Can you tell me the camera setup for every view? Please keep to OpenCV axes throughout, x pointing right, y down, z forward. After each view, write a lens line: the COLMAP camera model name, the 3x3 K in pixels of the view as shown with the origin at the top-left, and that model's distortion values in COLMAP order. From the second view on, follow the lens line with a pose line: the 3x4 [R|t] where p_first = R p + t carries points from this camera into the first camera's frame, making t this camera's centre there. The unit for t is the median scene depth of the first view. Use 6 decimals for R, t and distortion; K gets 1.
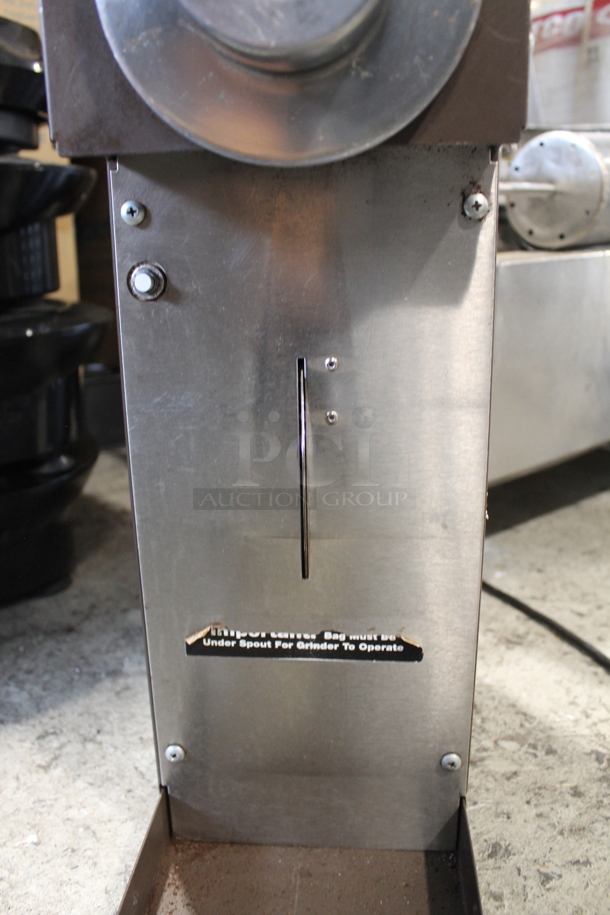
lens RADIAL K [[761.9, 0, 308.3], [0, 761.9, 455.8], [0, 0, 1]] dist [-0.162001, 0.122832]
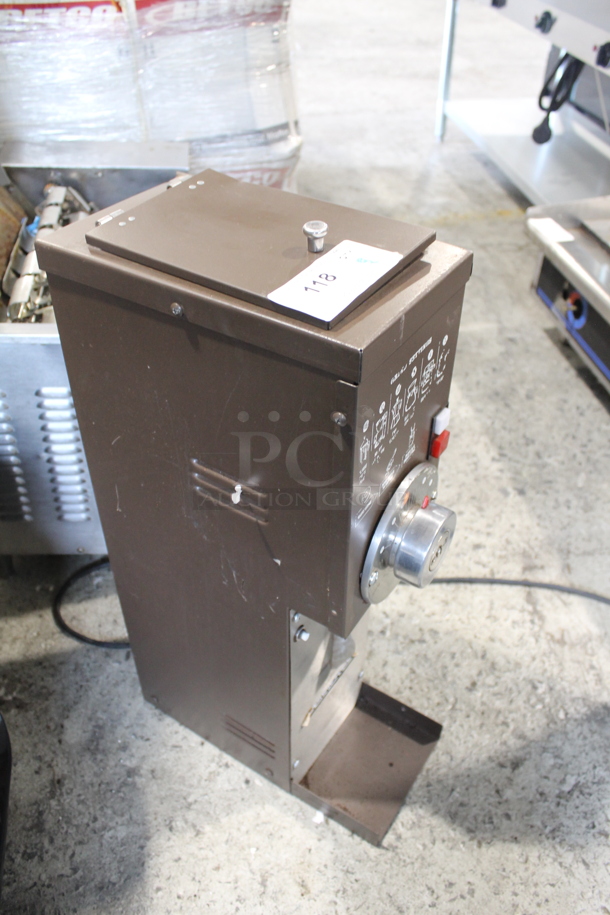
lens RADIAL K [[761.9, 0, 297.9], [0, 761.9, 453.0], [0, 0, 1]] dist [-0.162001, 0.122832]
pose [[0.499309, -0.543819, 0.674501, -0.868345], [0.228357, 0.833562, 0.503019, -1.091173], [-0.835789, -0.097135, 0.540390, -0.062705]]
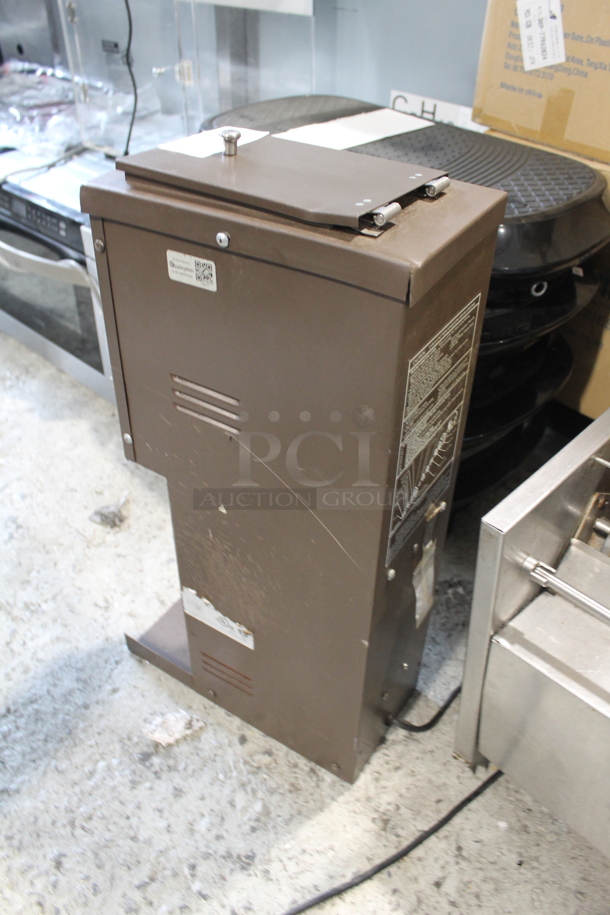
lens RADIAL K [[761.9, 0, 301.5], [0, 761.9, 459.7], [0, 0, 1]] dist [-0.162001, 0.122832]
pose [[0.126184, 0.639359, -0.758484, 1.017915], [-0.293244, 0.754466, 0.587187, -1.183526], [0.947674, 0.148327, 0.282690, 0.472812]]
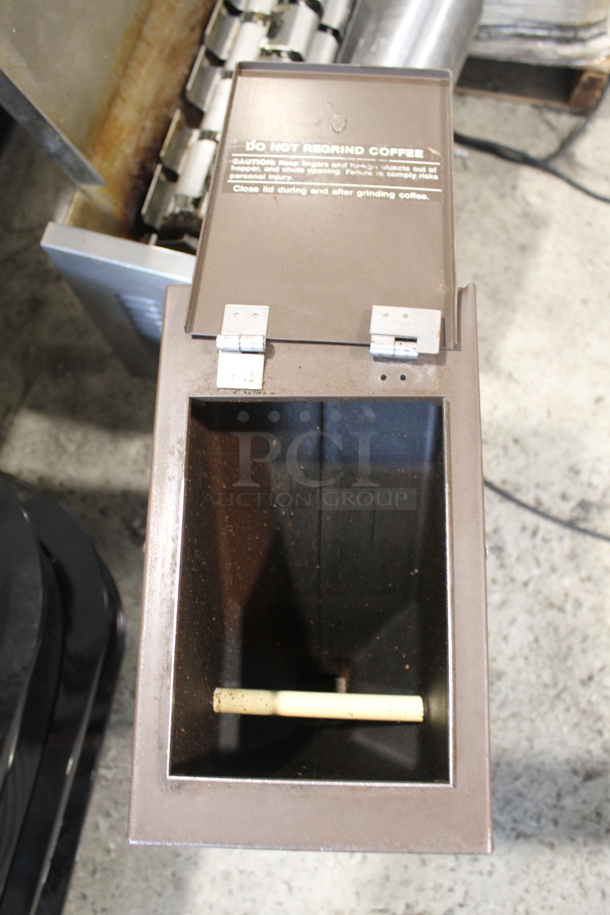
lens RADIAL K [[761.9, 0, 302.6], [0, 761.9, 459.6], [0, 0, 1]] dist [-0.162001, 0.122832]
pose [[0.781491, -0.605535, 0.150331, -0.162324], [0.207086, 0.479033, 0.853020, -1.484330], [-0.588547, -0.635495, 0.499758, 0.396318]]
